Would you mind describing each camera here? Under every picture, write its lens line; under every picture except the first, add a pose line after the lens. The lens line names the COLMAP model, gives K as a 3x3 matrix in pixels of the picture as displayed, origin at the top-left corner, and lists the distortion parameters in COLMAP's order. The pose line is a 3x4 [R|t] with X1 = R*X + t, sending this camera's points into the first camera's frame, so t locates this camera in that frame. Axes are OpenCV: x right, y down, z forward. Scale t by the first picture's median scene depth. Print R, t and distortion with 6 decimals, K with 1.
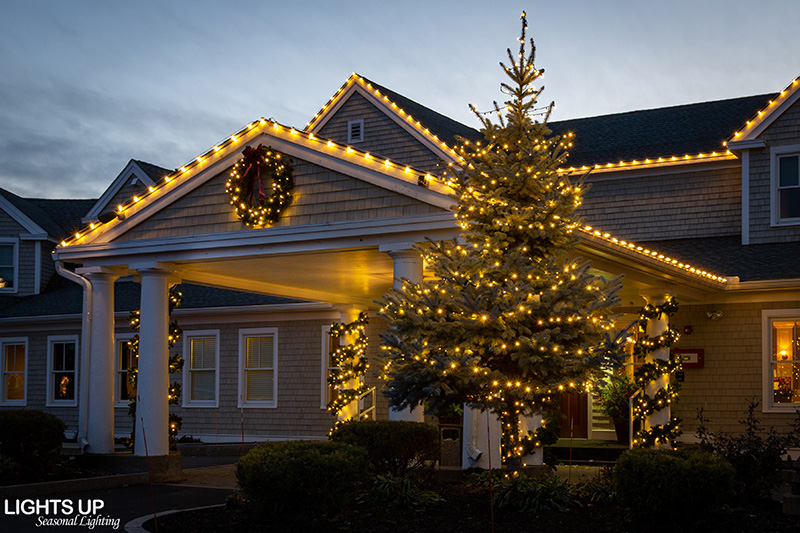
lens RADIAL K [[1074.4, 0, 517.2], [0, 1074.4, 339.8], [0, 0, 1]] dist [-0.017122, -0.034603]
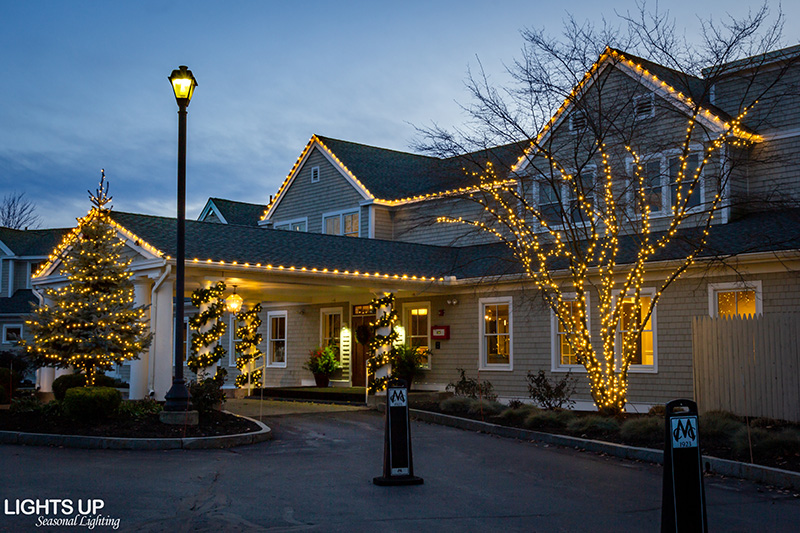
lens RADIAL K [[987.2, 0, 400.0], [0, 987.2, 266.5], [0, 0, 1]] dist [-0.001592, -0.003498]
pose [[0.926611, -0.036770, -0.374220, 0.783985], [0.022860, 0.998875, -0.041544, -0.022485], [0.375327, 0.029940, 0.926409, -0.322336]]
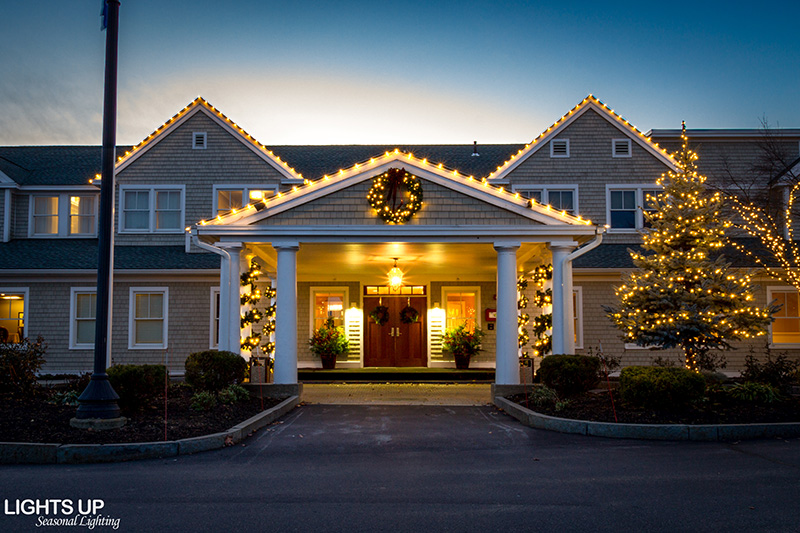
lens RADIAL K [[782.3, 0, 400.0], [0, 782.3, 266.5], [0, 0, 1]] dist [-0.000991, 0.001753]
pose [[0.886912, 0.039597, 0.460239, -0.649417], [-0.021295, 0.998765, -0.044894, 0.000778], [-0.461448, 0.030016, 0.886659, 0.049975]]
